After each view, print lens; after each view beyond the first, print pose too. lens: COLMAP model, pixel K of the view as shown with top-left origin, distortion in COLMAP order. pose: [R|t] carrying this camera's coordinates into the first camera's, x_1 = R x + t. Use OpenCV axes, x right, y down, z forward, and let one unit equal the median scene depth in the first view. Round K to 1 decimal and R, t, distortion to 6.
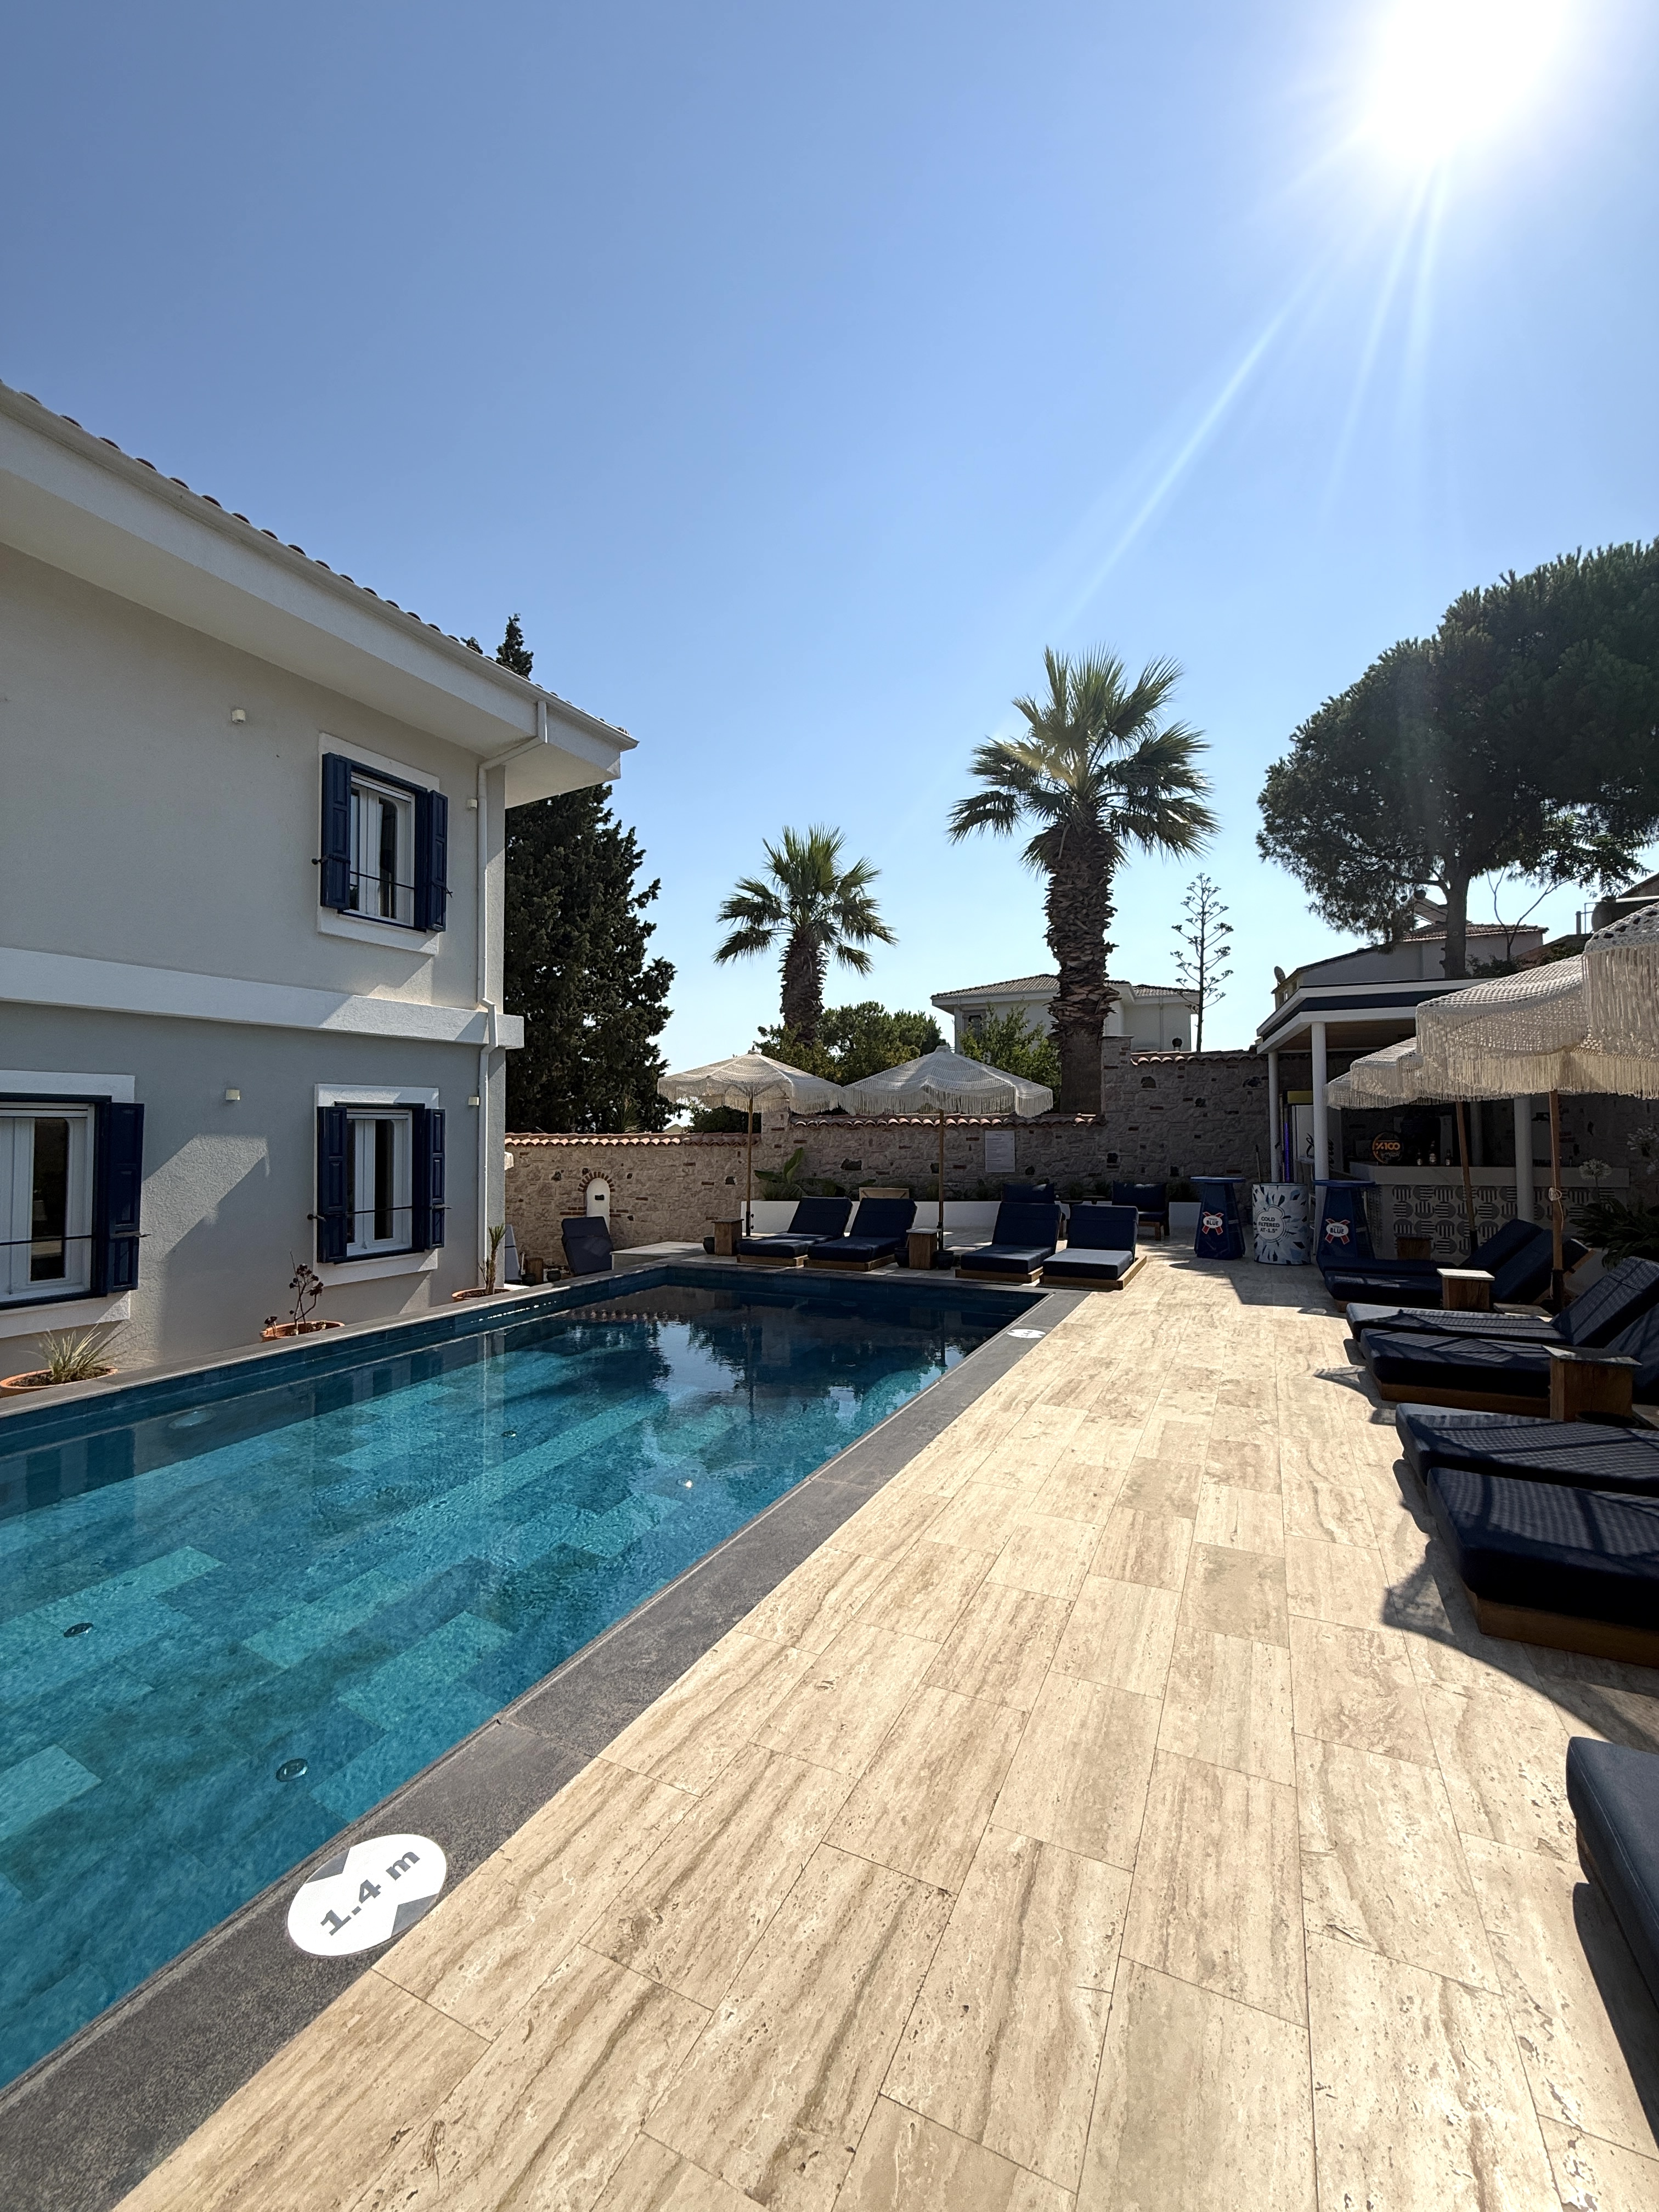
lens RADIAL K [[885.4, 0, 825.9], [0, 885.4, 1104.0], [0, 0, 1]] dist [0.000439, 0.000143]
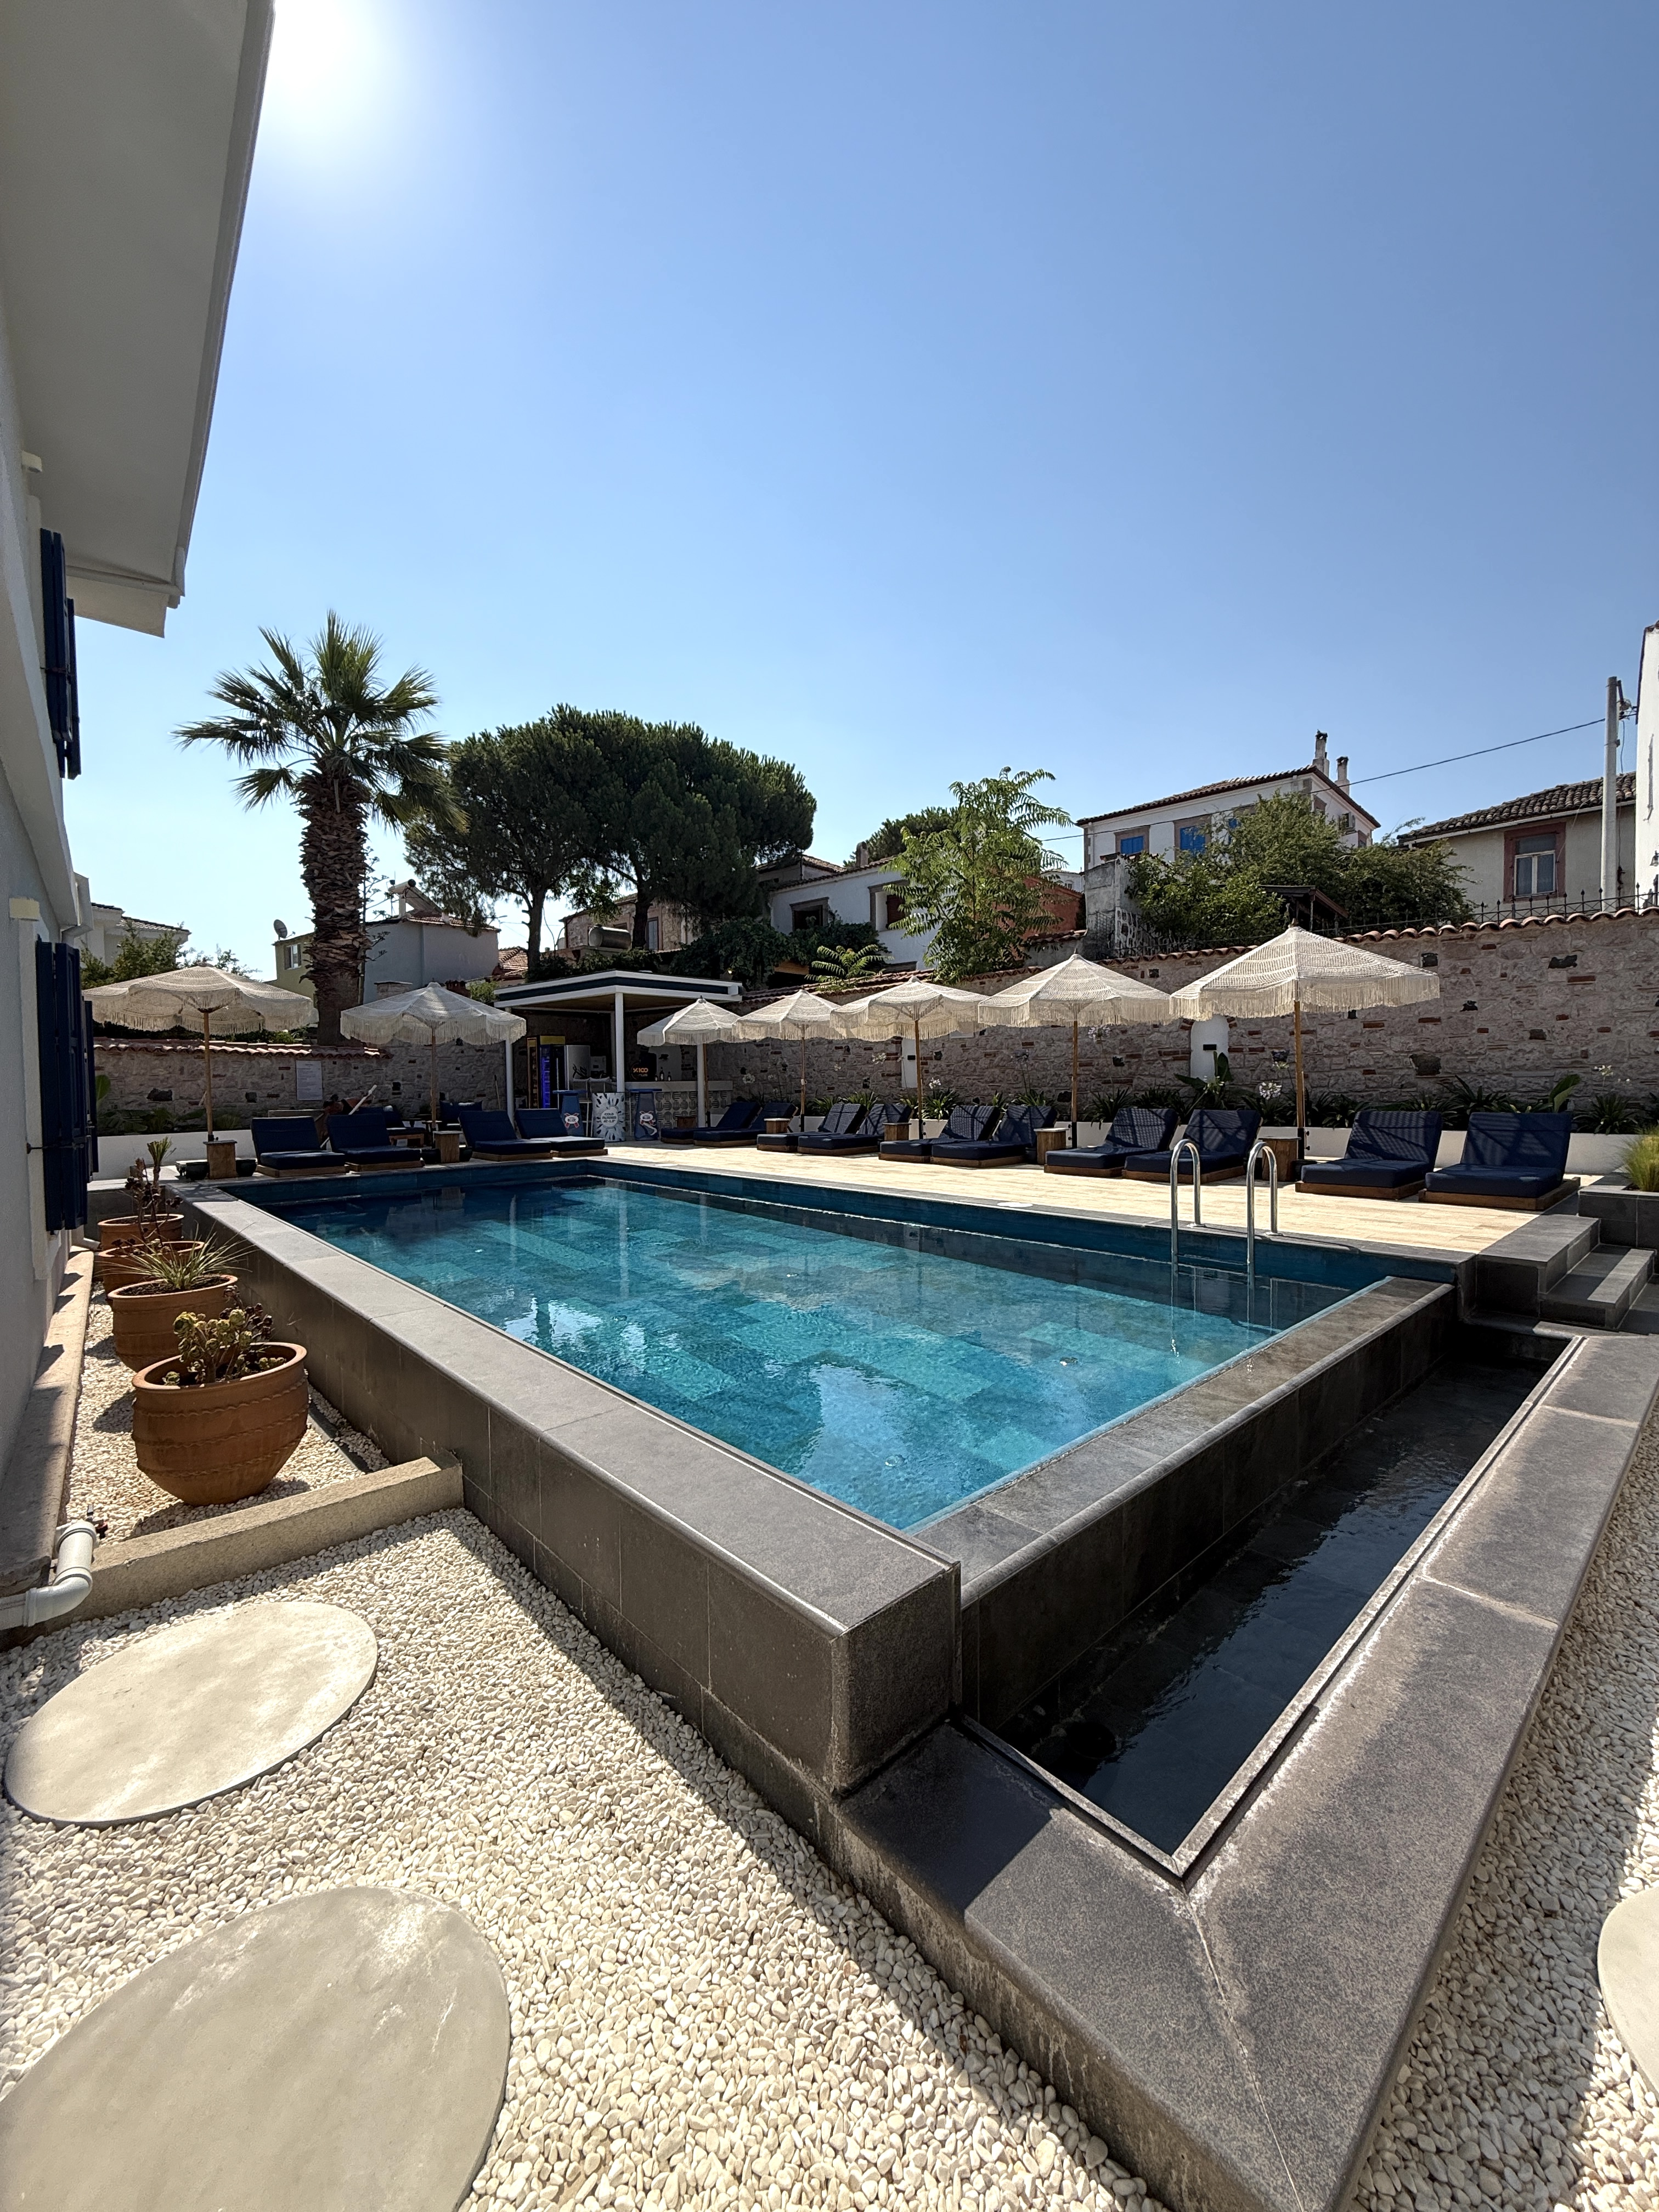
lens RADIAL K [[885.4, 0, 825.9], [0, 885.4, 1104.0], [0, 0, 1]] dist [0.000439, 0.000143]
pose [[0.371667, -0.022763, 0.928087, -1.022613], [-0.019591, 0.999284, 0.032355, 0.064959], [-0.928159, -0.030208, 0.370955, 0.063148]]
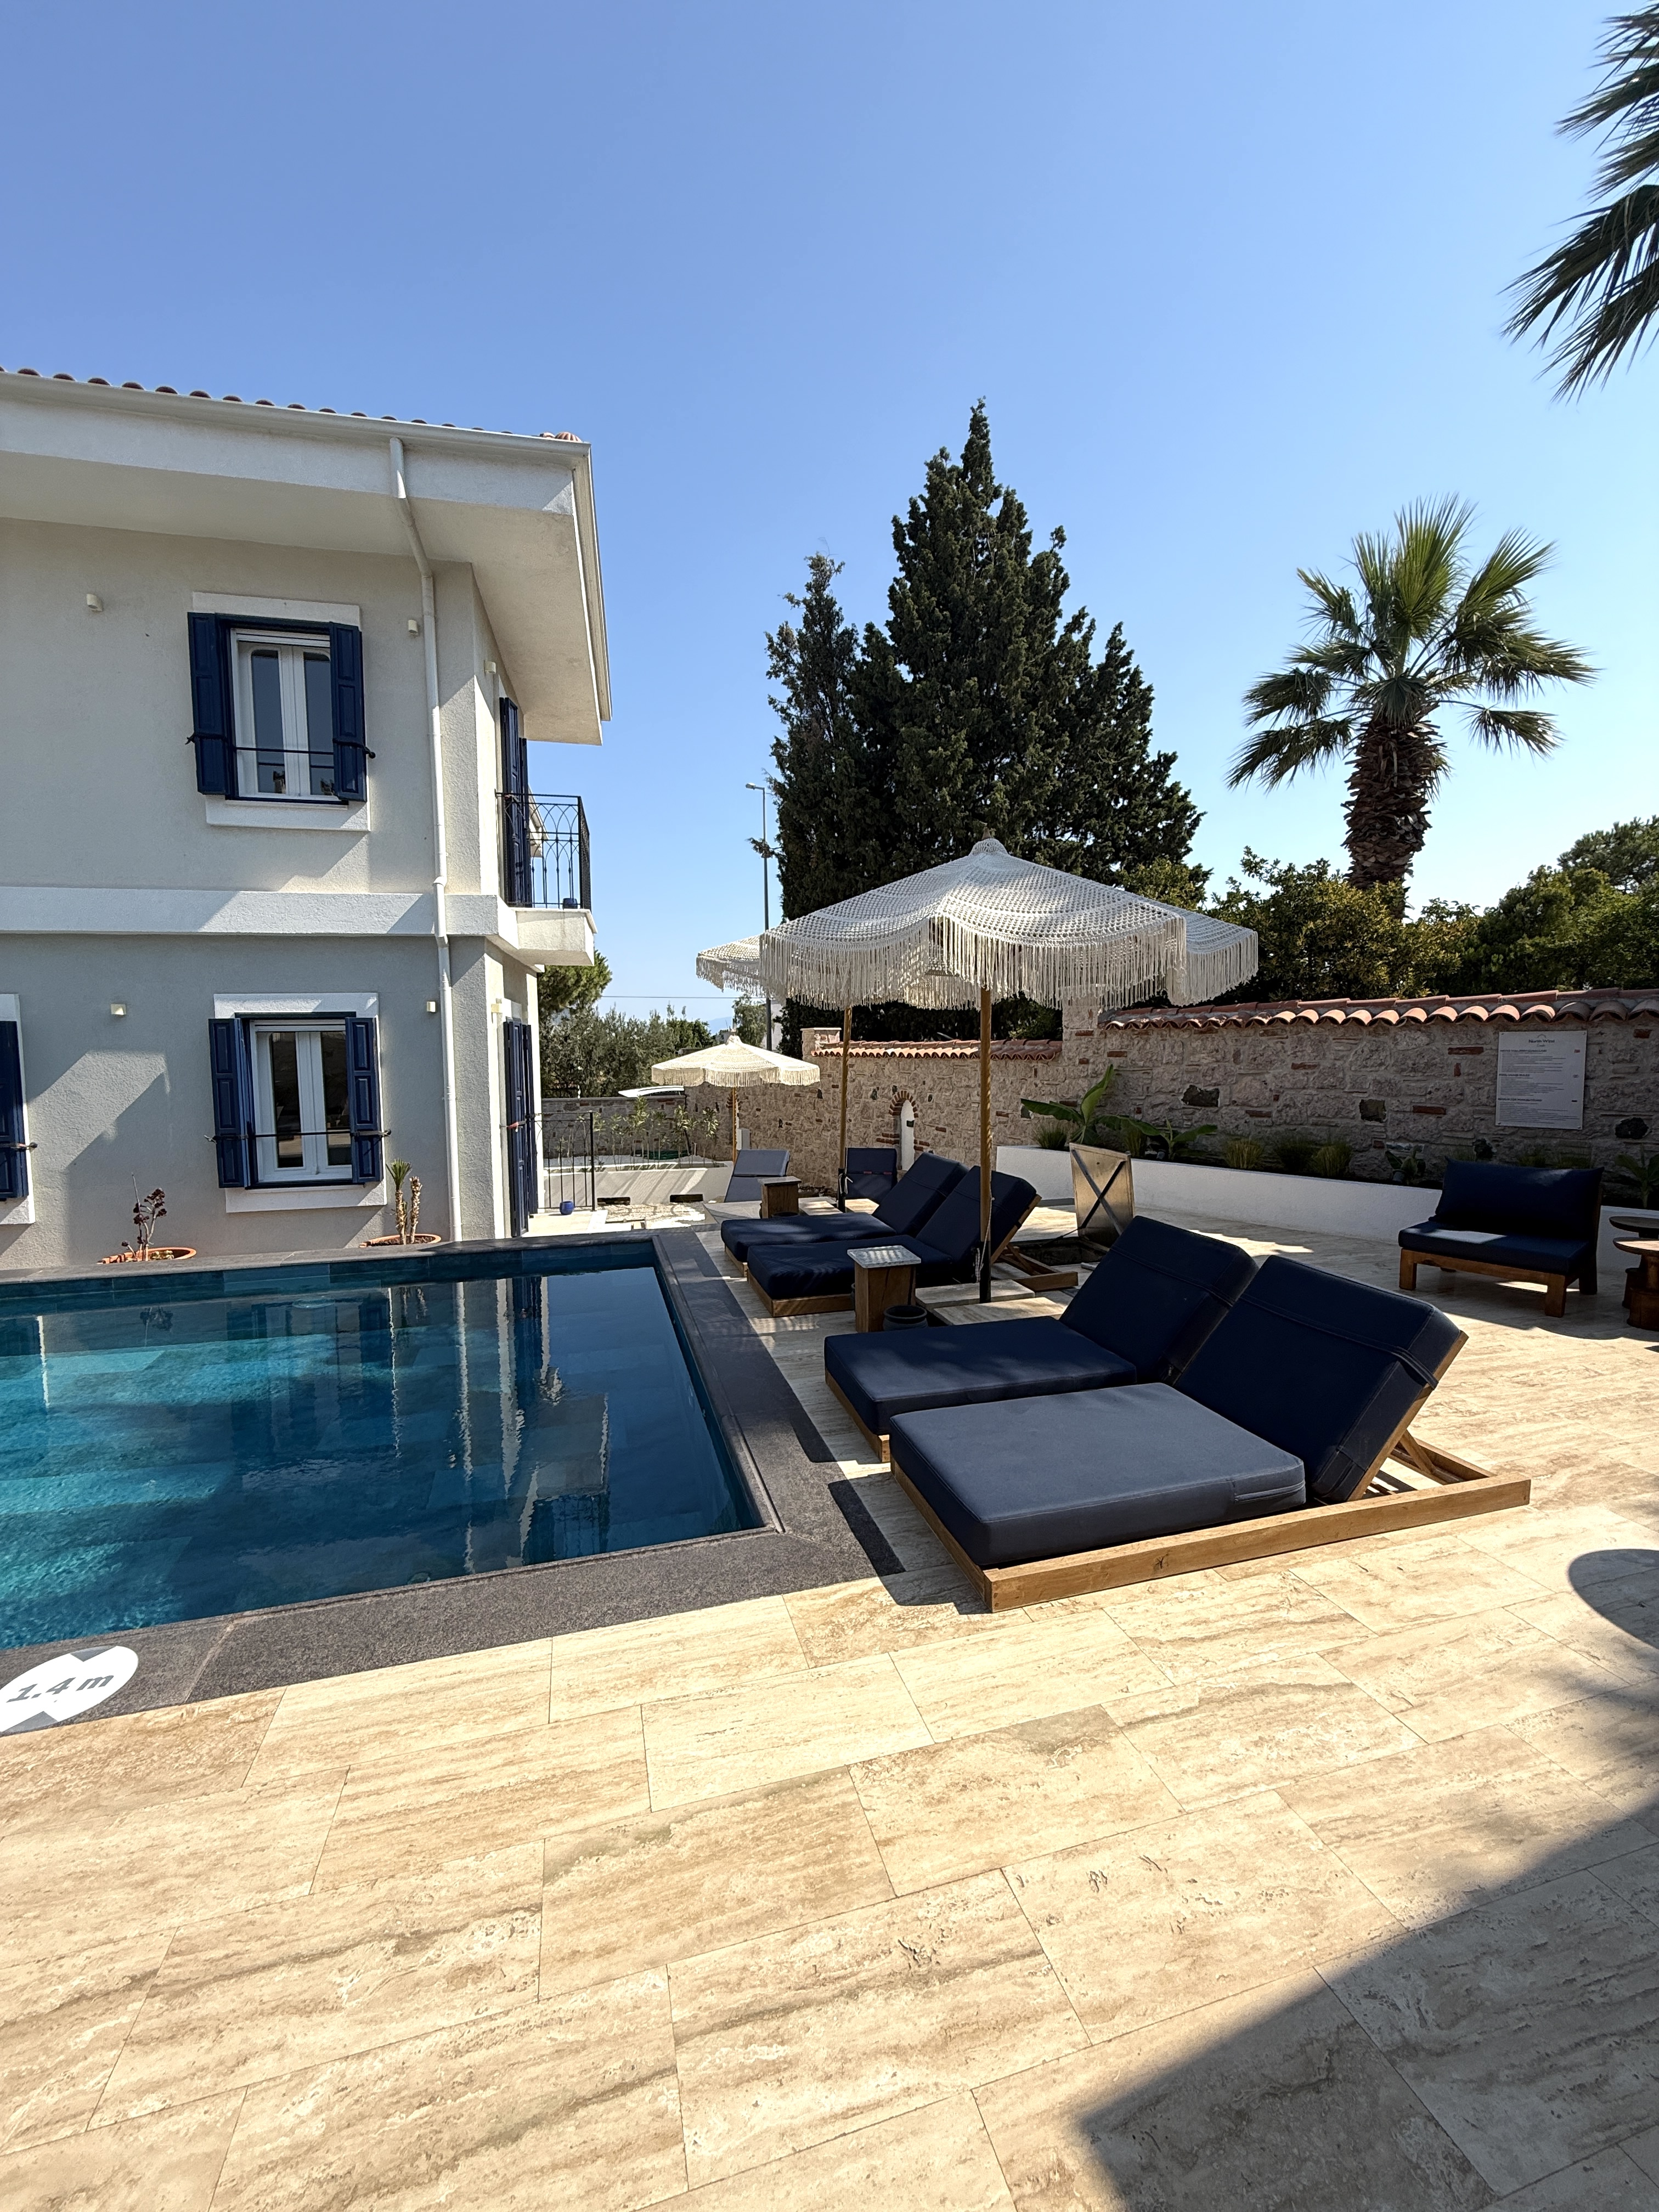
lens RADIAL K [[885.4, 0, 825.9], [0, 885.4, 1104.0], [0, 0, 1]] dist [0.000439, 0.000143]
pose [[0.668115, 0.048674, -0.742464, 0.524010], [0.032701, 0.994973, 0.094655, 0.023756], [0.743339, -0.087520, 0.663165, 0.832110]]
